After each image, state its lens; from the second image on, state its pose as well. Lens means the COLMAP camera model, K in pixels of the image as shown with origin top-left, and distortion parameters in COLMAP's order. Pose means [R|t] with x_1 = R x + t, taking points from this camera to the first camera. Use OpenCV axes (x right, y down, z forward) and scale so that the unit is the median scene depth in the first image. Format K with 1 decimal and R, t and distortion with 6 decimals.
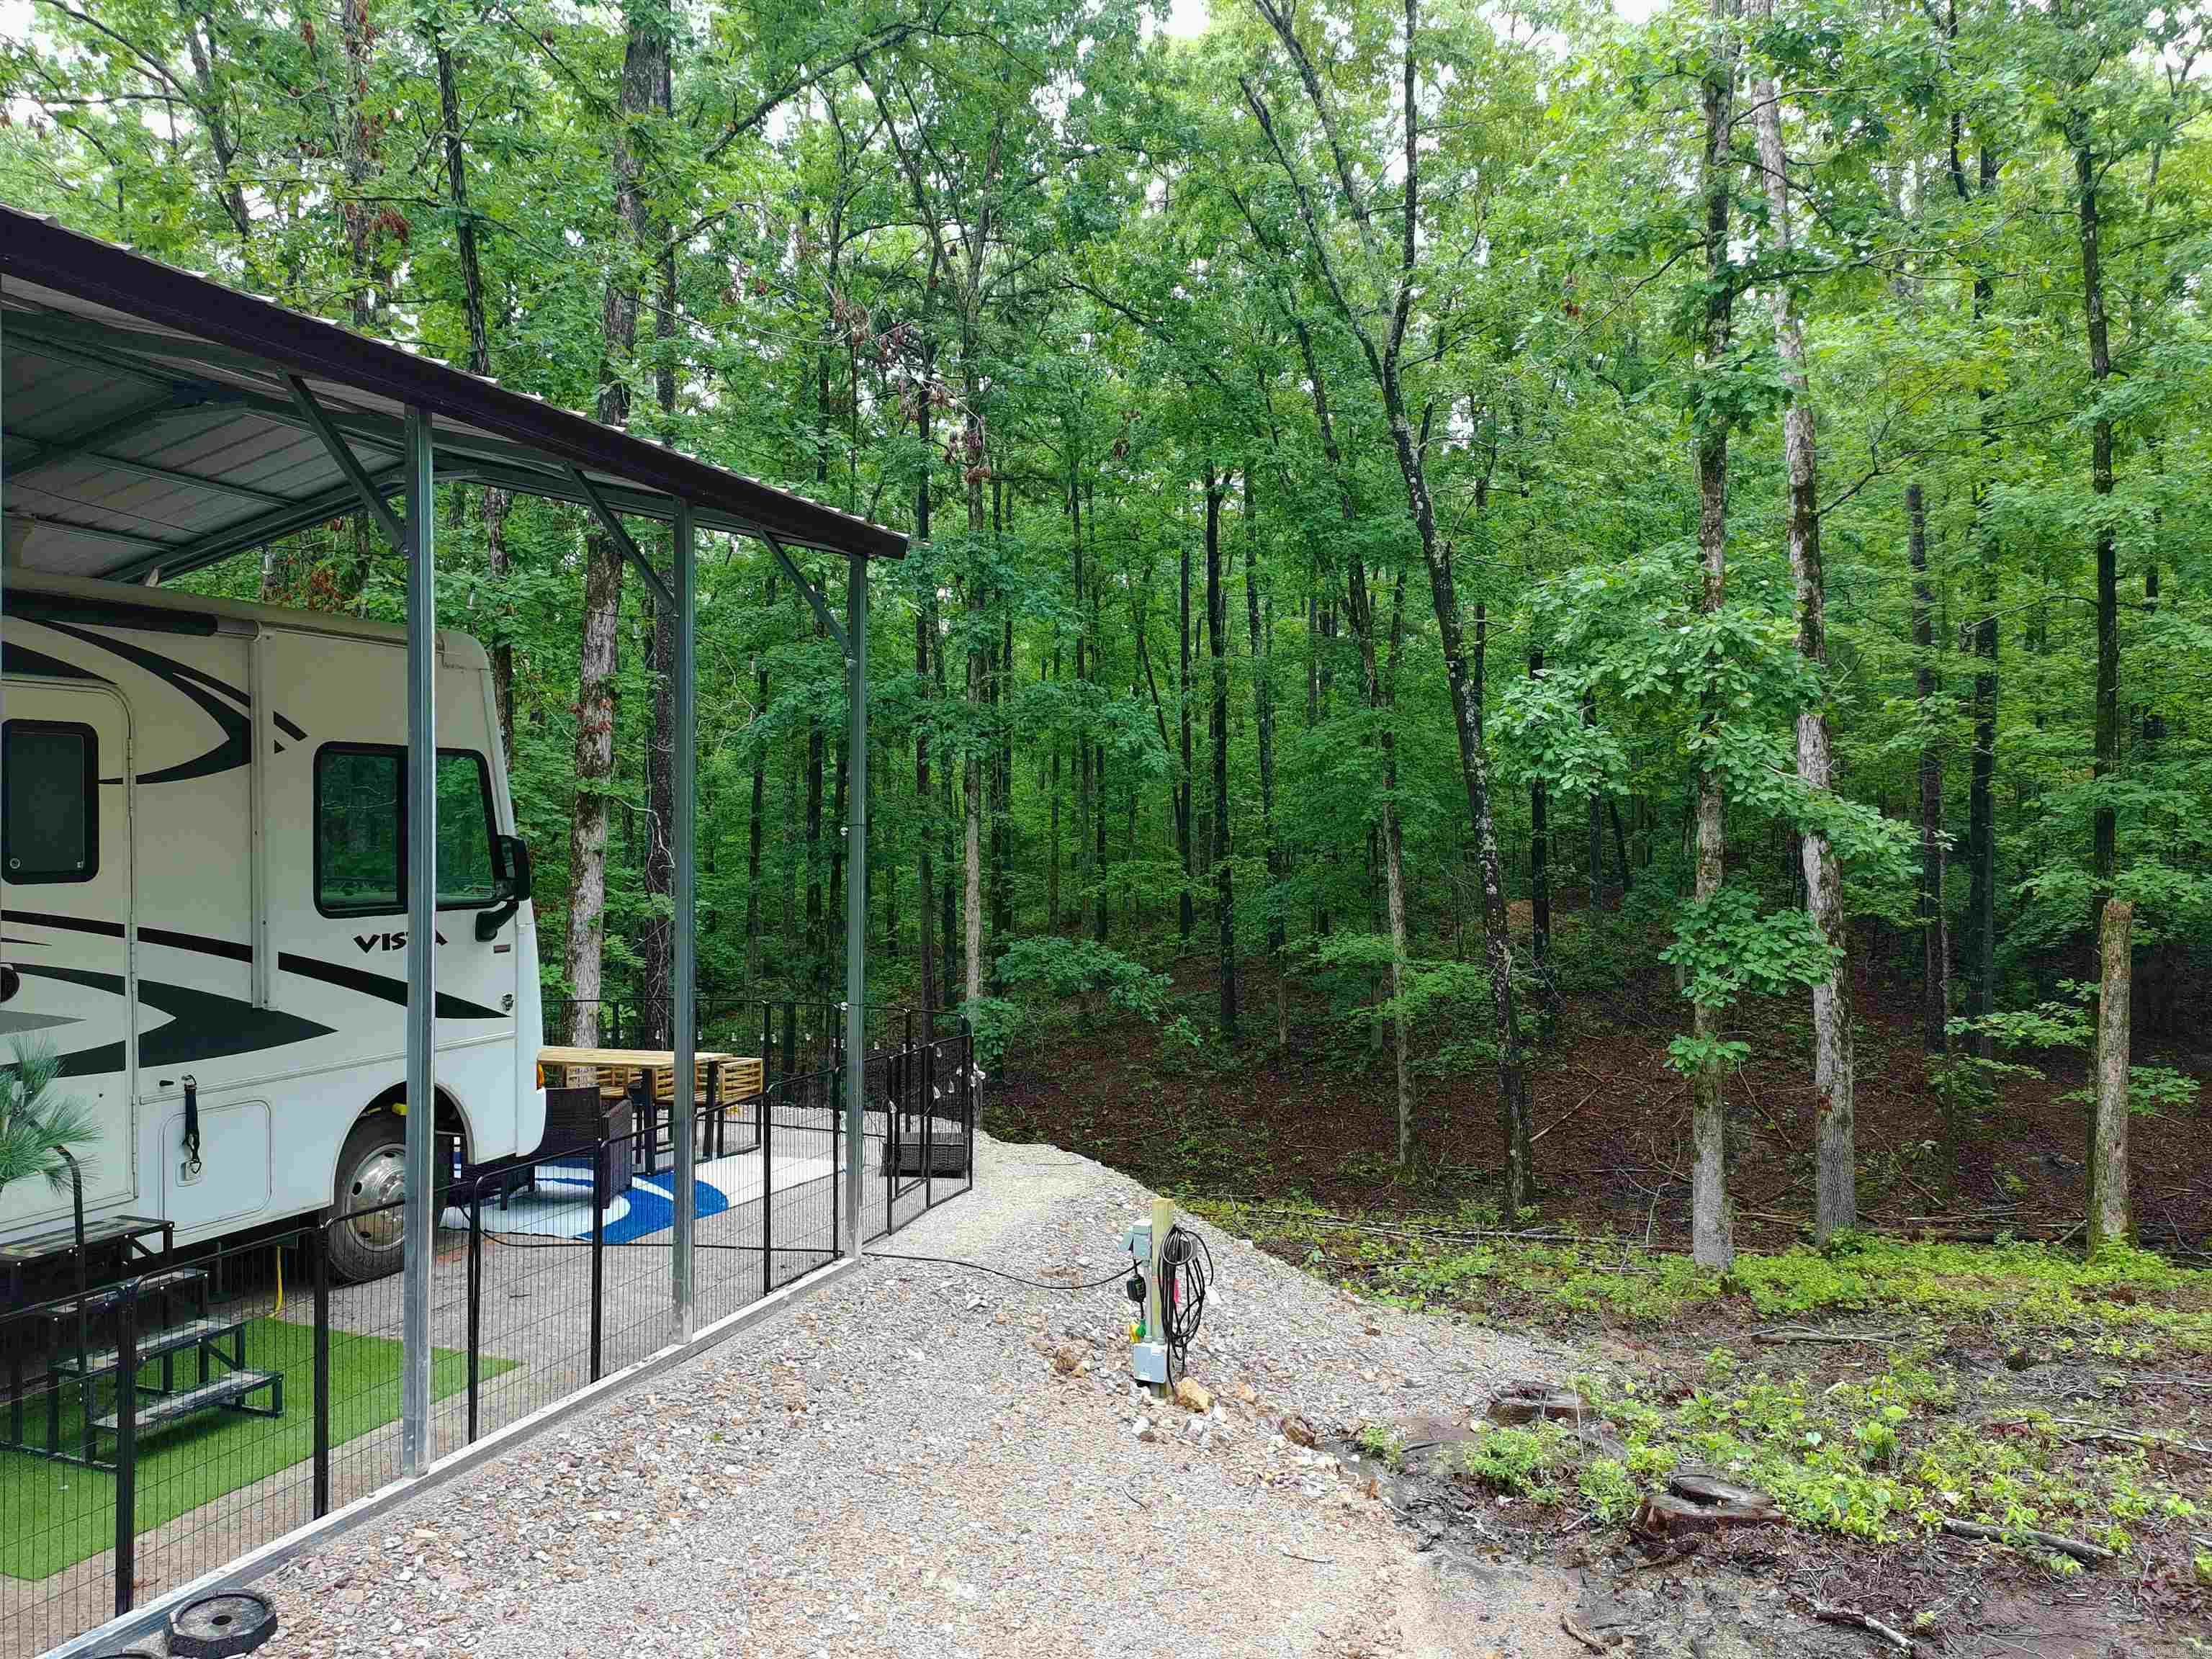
lens RADIAL K [[1640.0, 0, 1114.0], [0, 1640.0, 828.2], [0, 0, 1]] dist [0.047750, -0.039649]
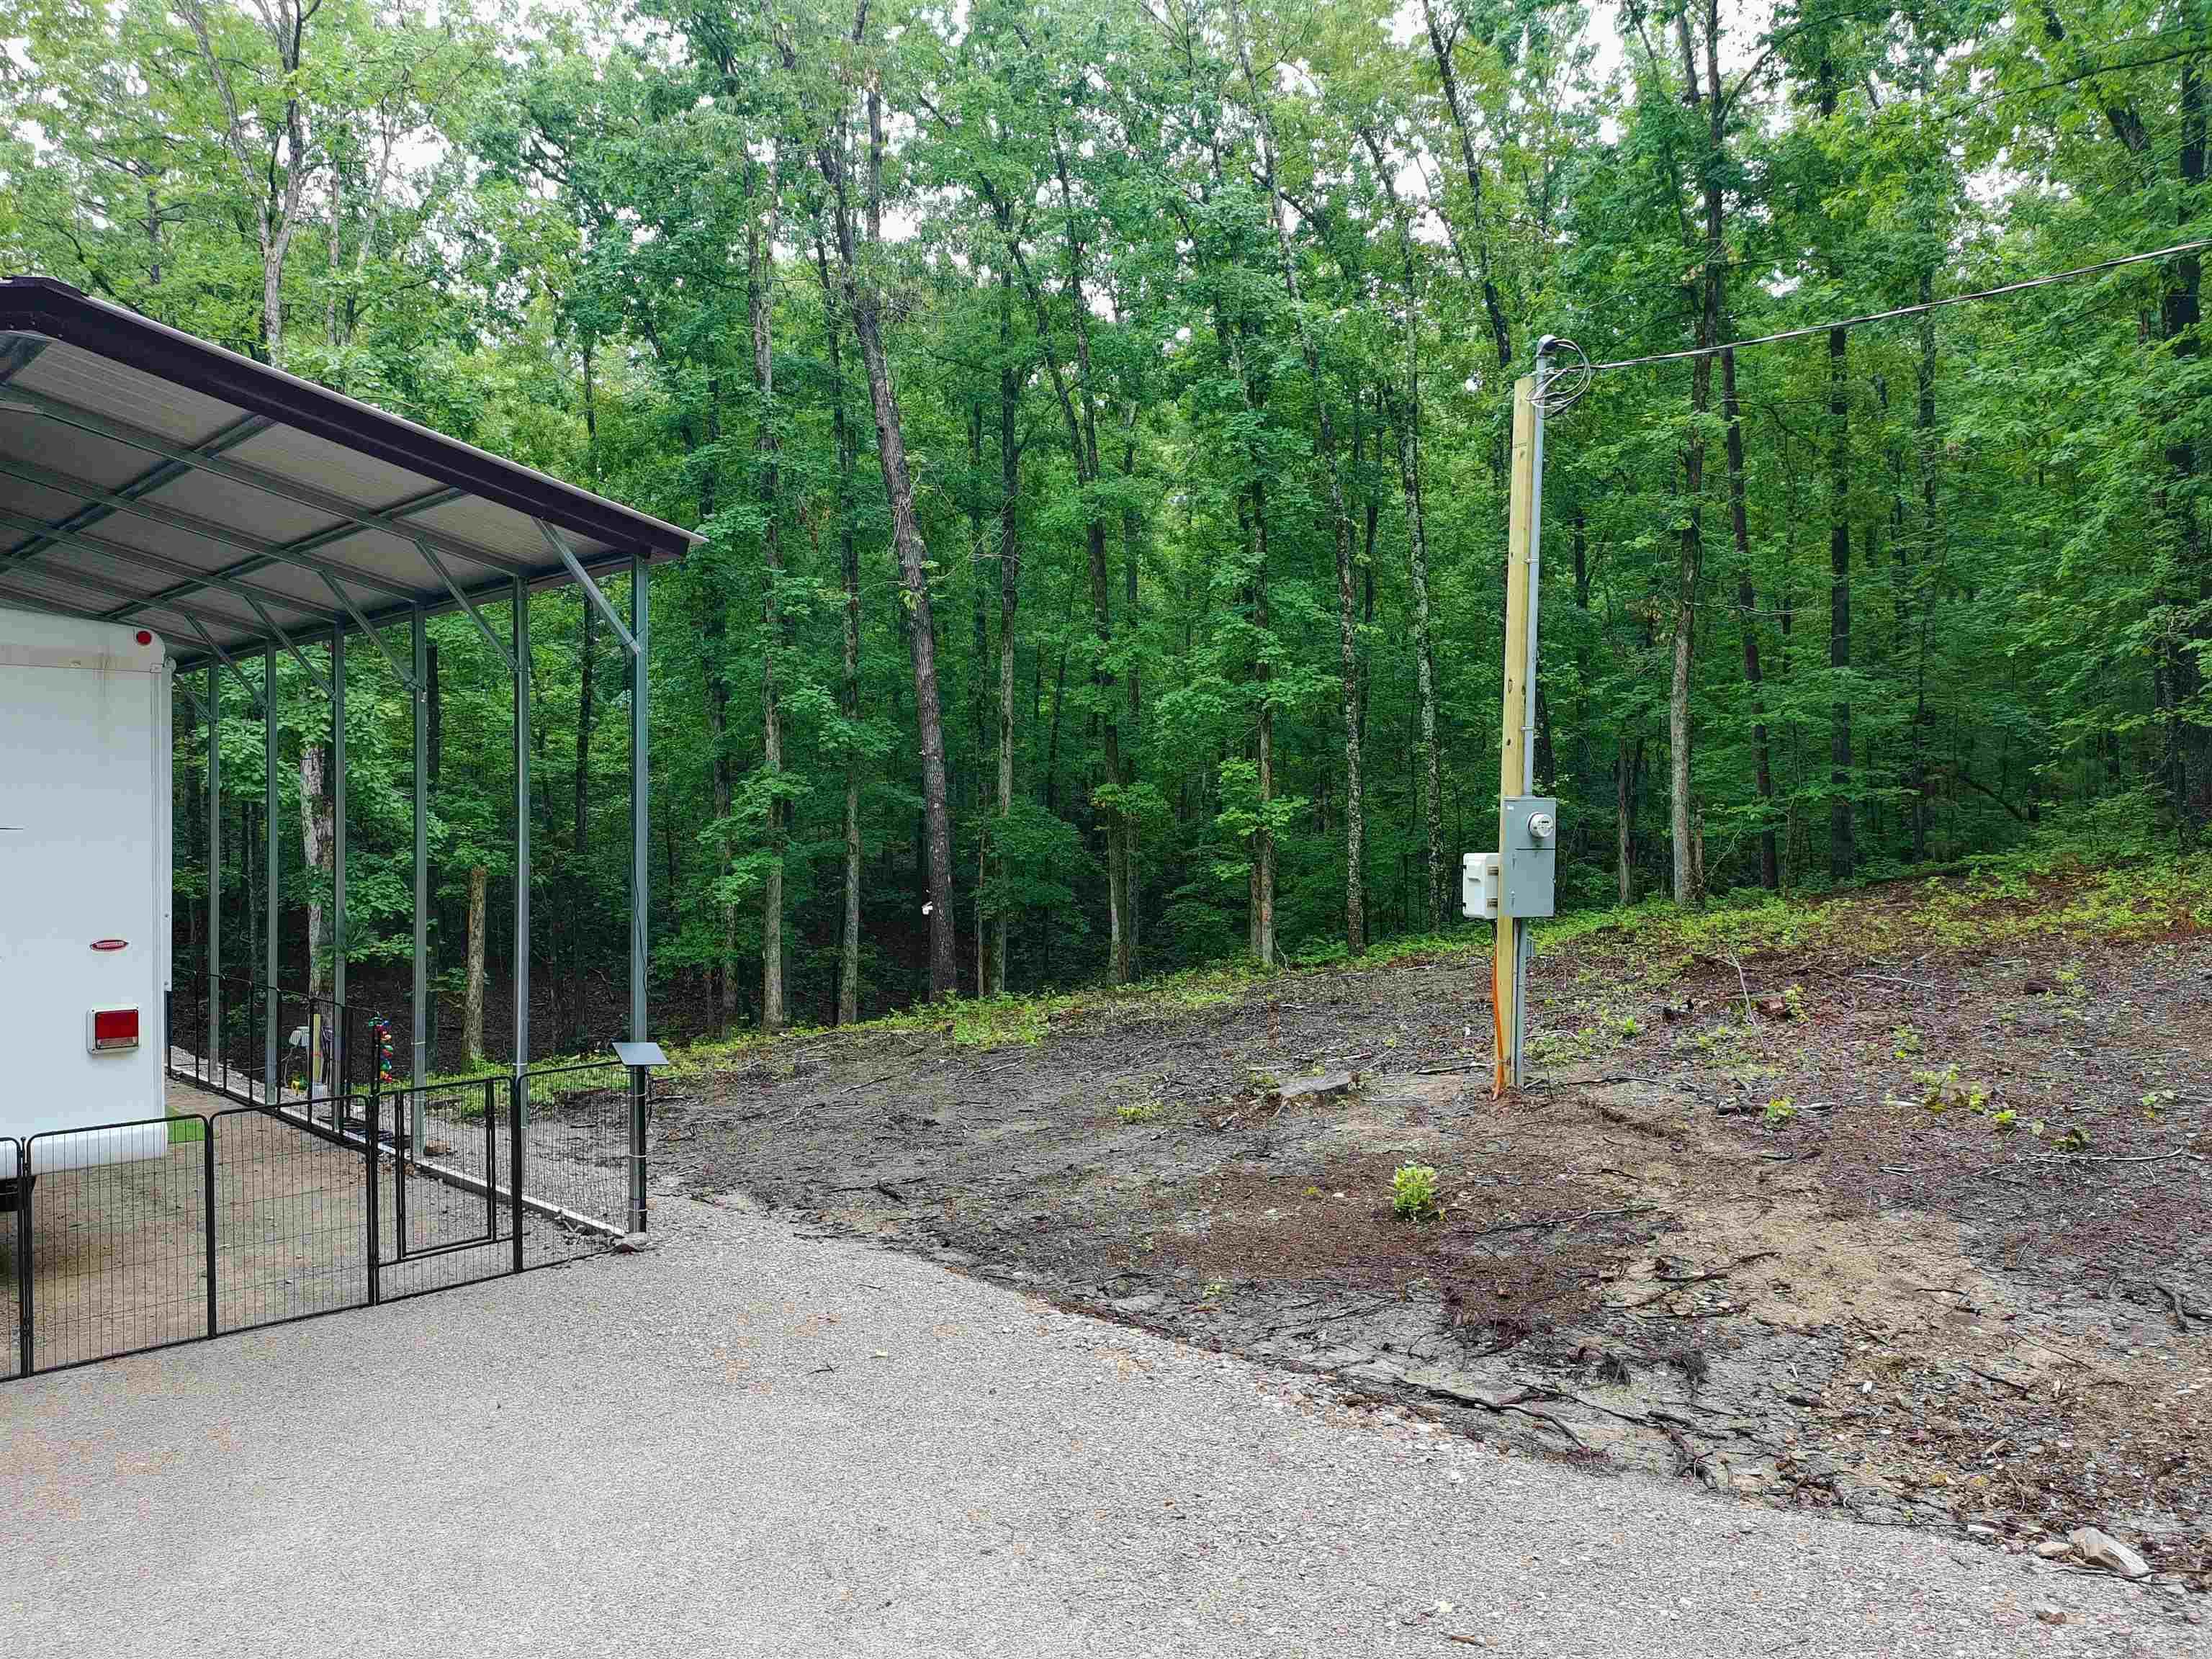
lens RADIAL K [[1640.0, 0, 1109.5], [0, 1640.0, 833.0], [0, 0, 1]] dist [0.047750, -0.039649]
pose [[0.441475, -0.002499, 0.897270, -0.636695], [-0.002554, 0.999989, 0.004042, 0.000811], [-0.897270, -0.004076, 0.441464, -0.346341]]
